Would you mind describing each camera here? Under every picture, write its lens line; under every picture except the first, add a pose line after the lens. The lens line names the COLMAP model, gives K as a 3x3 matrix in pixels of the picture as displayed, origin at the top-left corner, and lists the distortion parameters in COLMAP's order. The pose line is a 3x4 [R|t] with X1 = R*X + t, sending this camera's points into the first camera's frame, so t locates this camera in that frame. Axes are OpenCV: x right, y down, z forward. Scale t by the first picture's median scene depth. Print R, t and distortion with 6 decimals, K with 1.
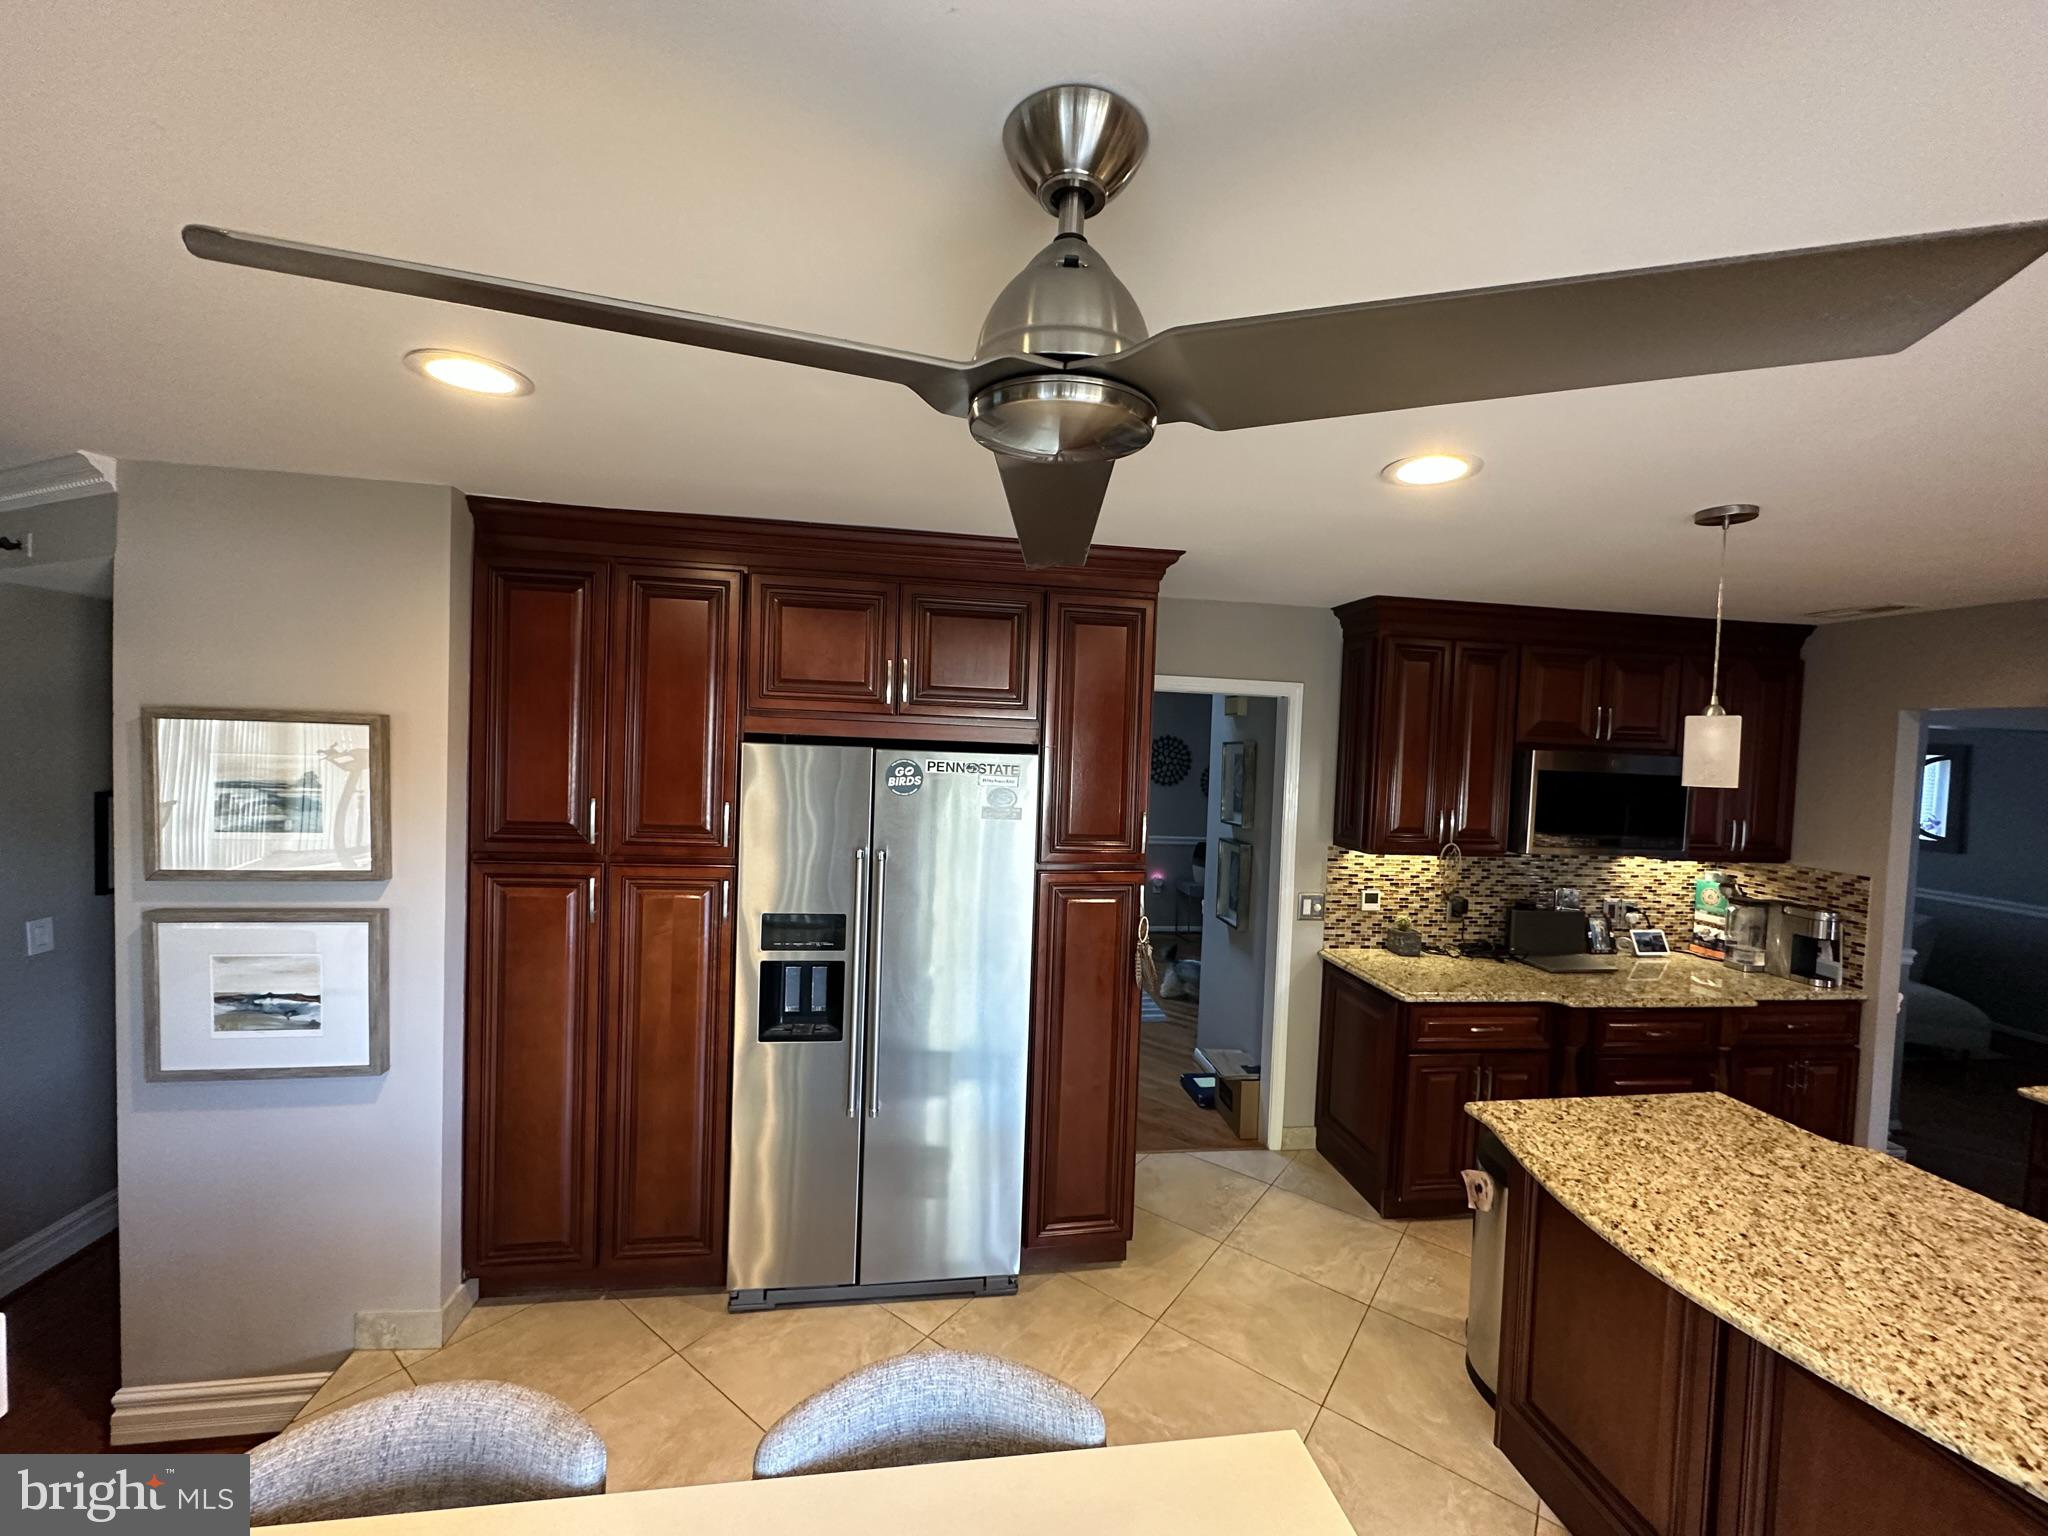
lens RADIAL K [[815.6, 0, 1022.3], [0, 815.6, 767.4], [0, 0, 1]] dist [-0.000438, 0.000118]
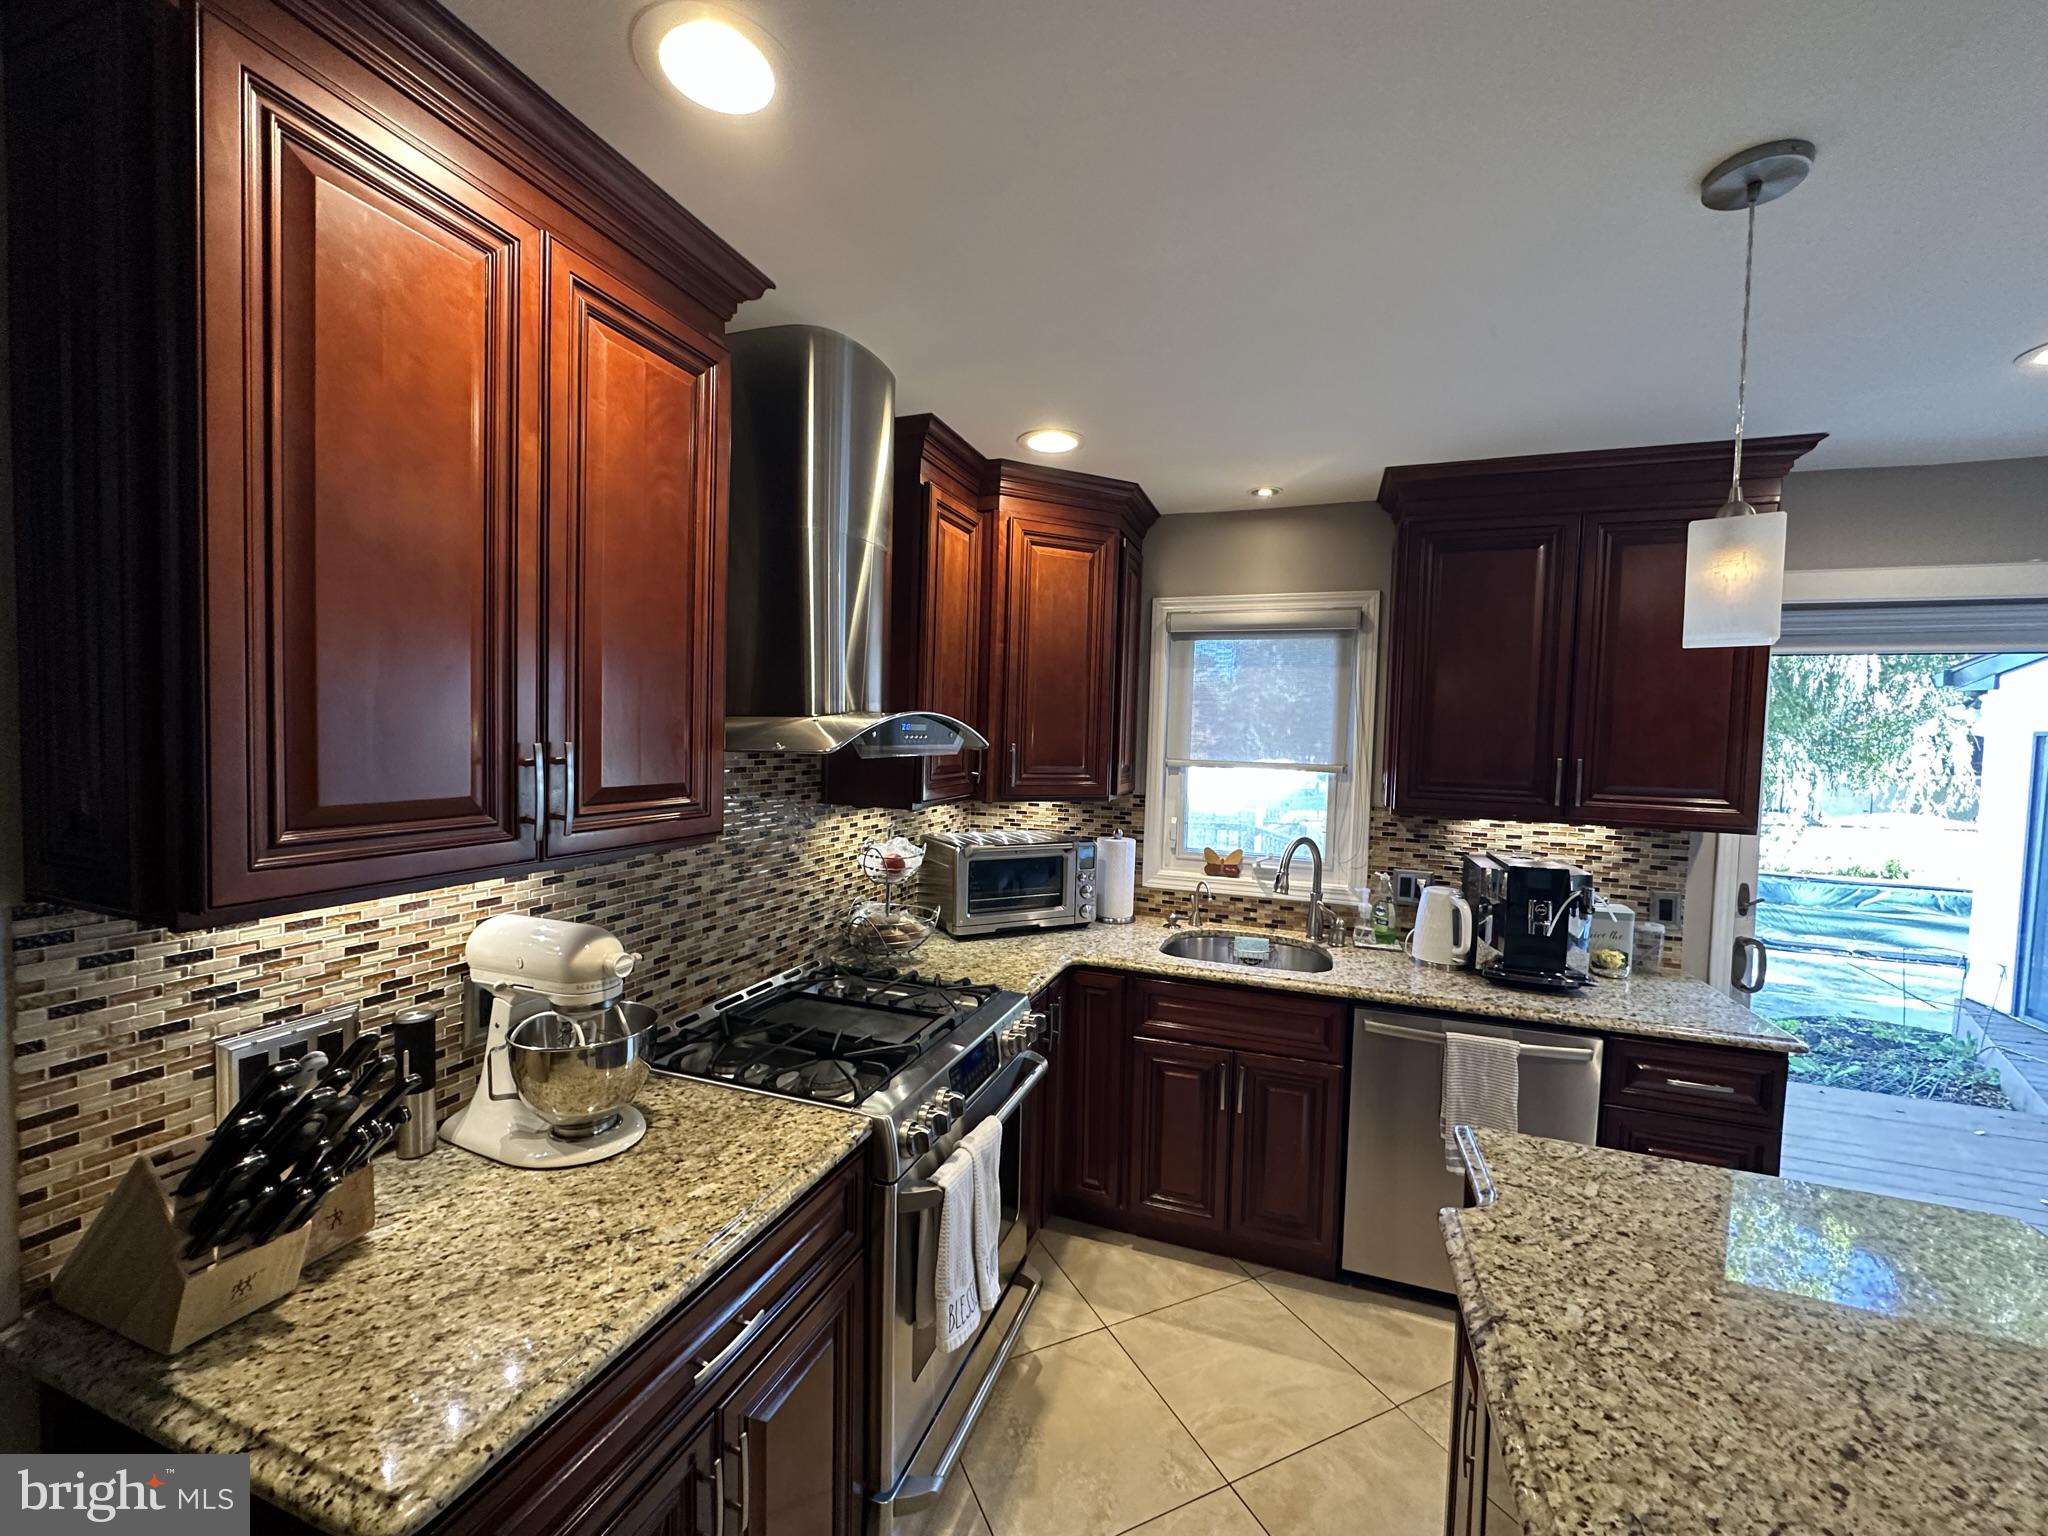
lens RADIAL K [[820.0, 0, 1024.0], [0, 820.0, 768.0], [0, 0, 1]] dist [-0.001962, 0.000508]
pose [[-0.879177, -0.083409, 0.469139, 0.650644], [-0.043484, 0.994496, 0.095324, 0.059954], [-0.474508, 0.063407, -0.877965, 0.815099]]
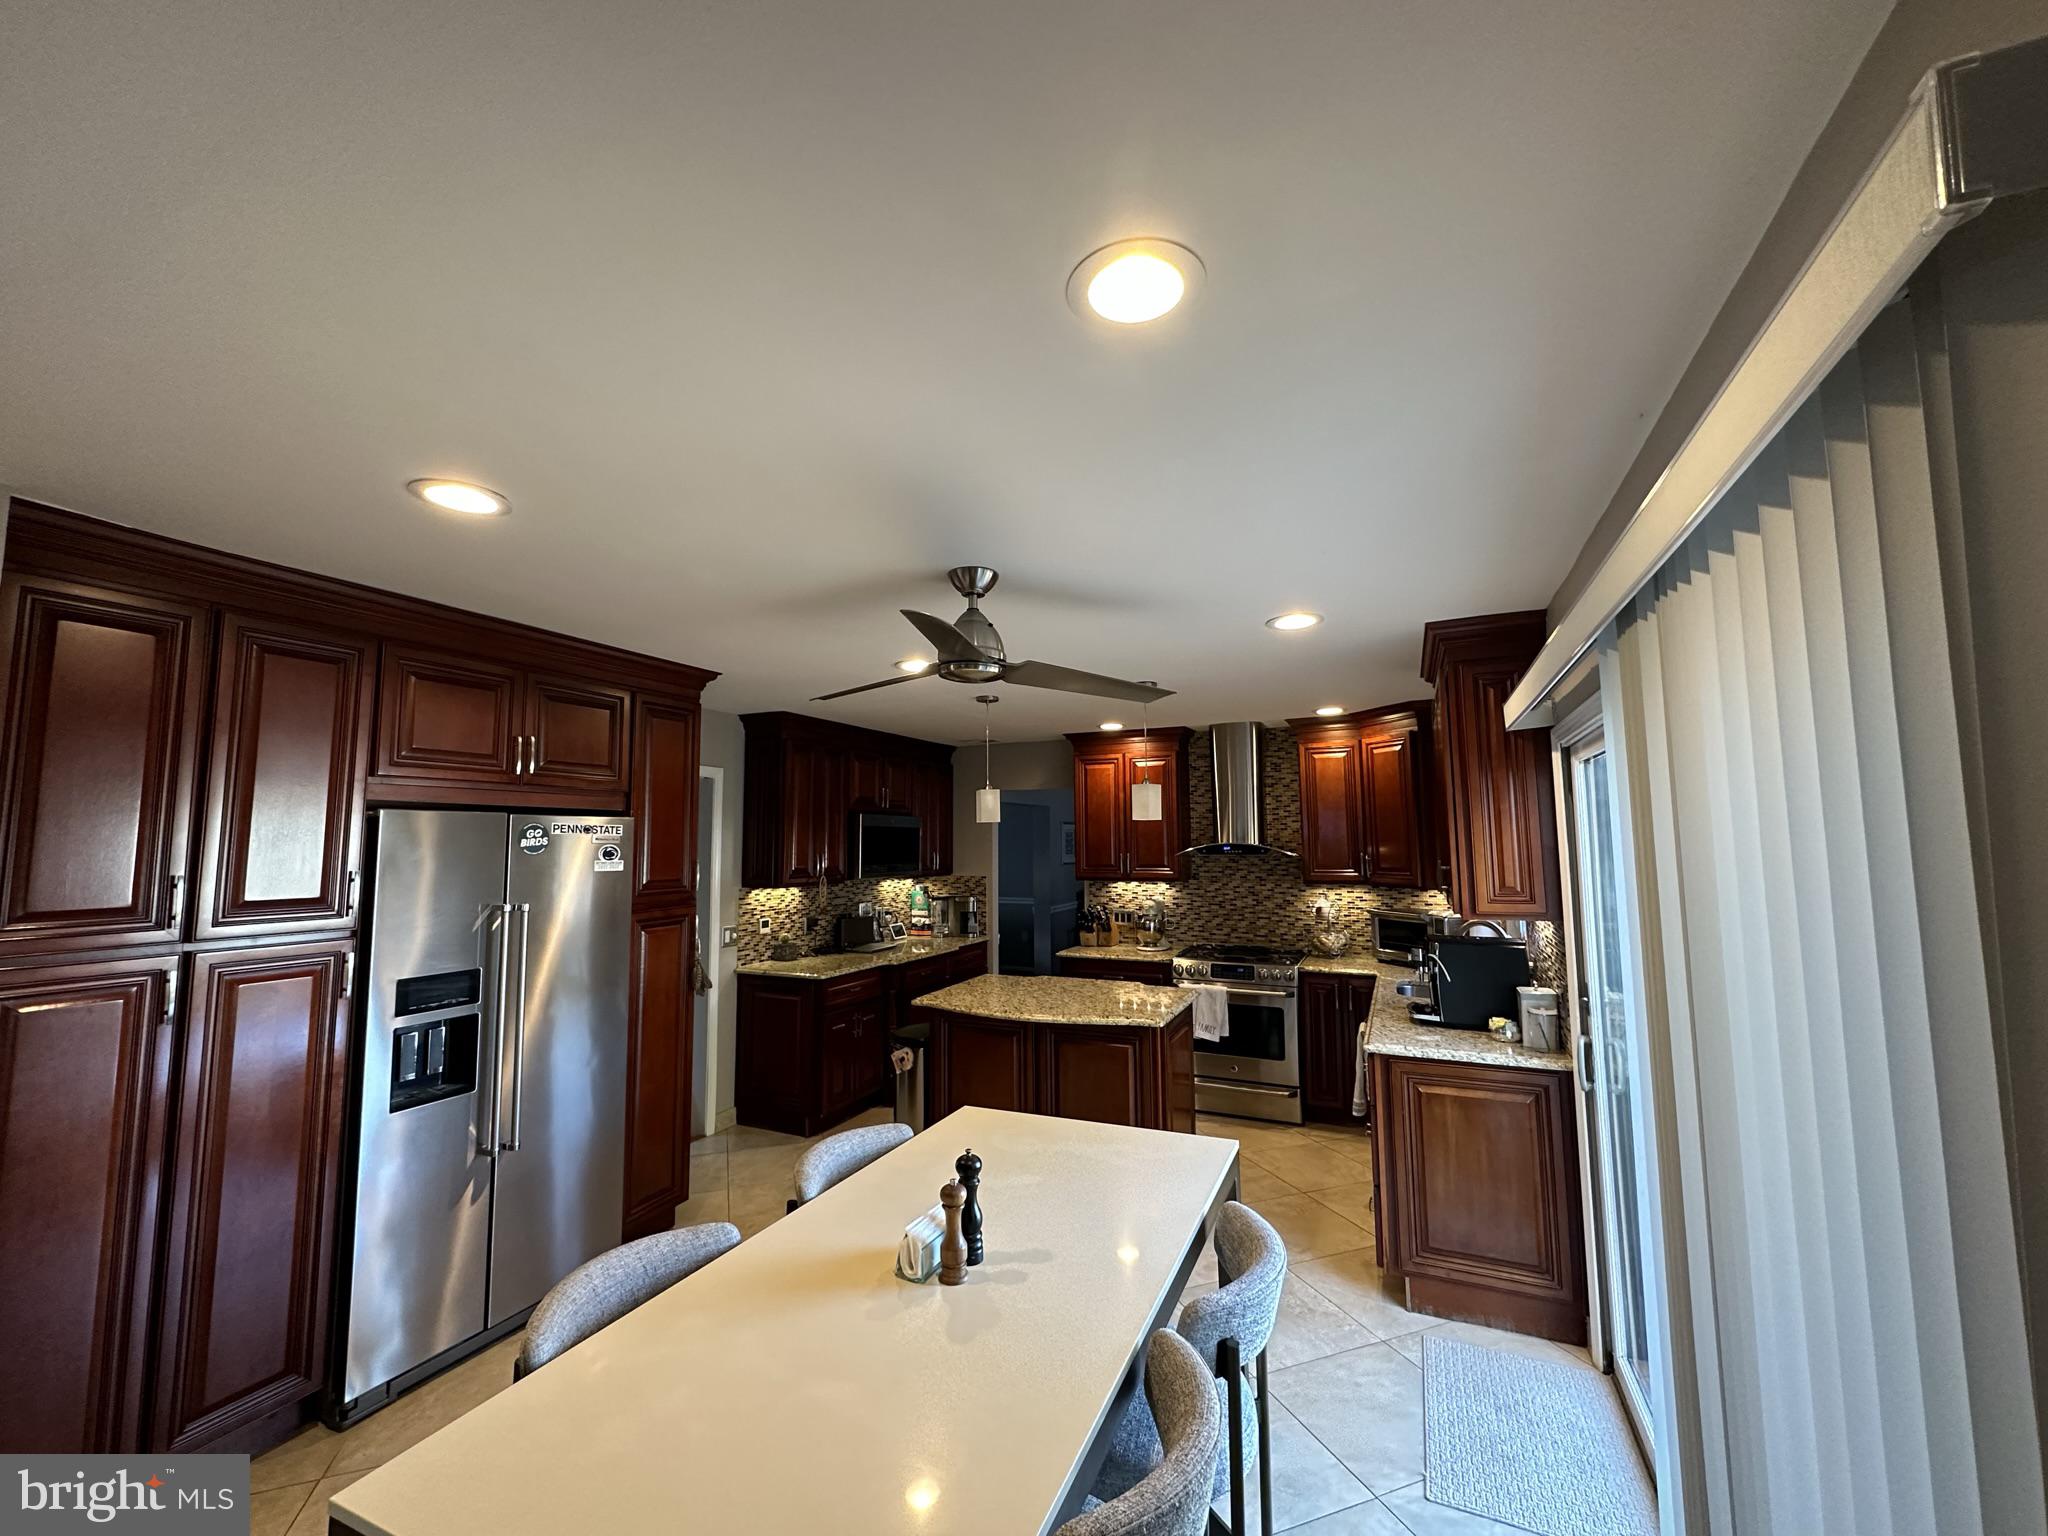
lens RADIAL K [[820.0, 0, 1024.0], [0, 820.0, 768.0], [0, 0, 1]] dist [-0.001962, 0.000508]
pose [[0.543575, 0.032391, 0.838735, -0.564292], [0.058209, 0.995395, -0.076165, 0.031259], [-0.837340, 0.090223, 0.539186, -0.157661]]
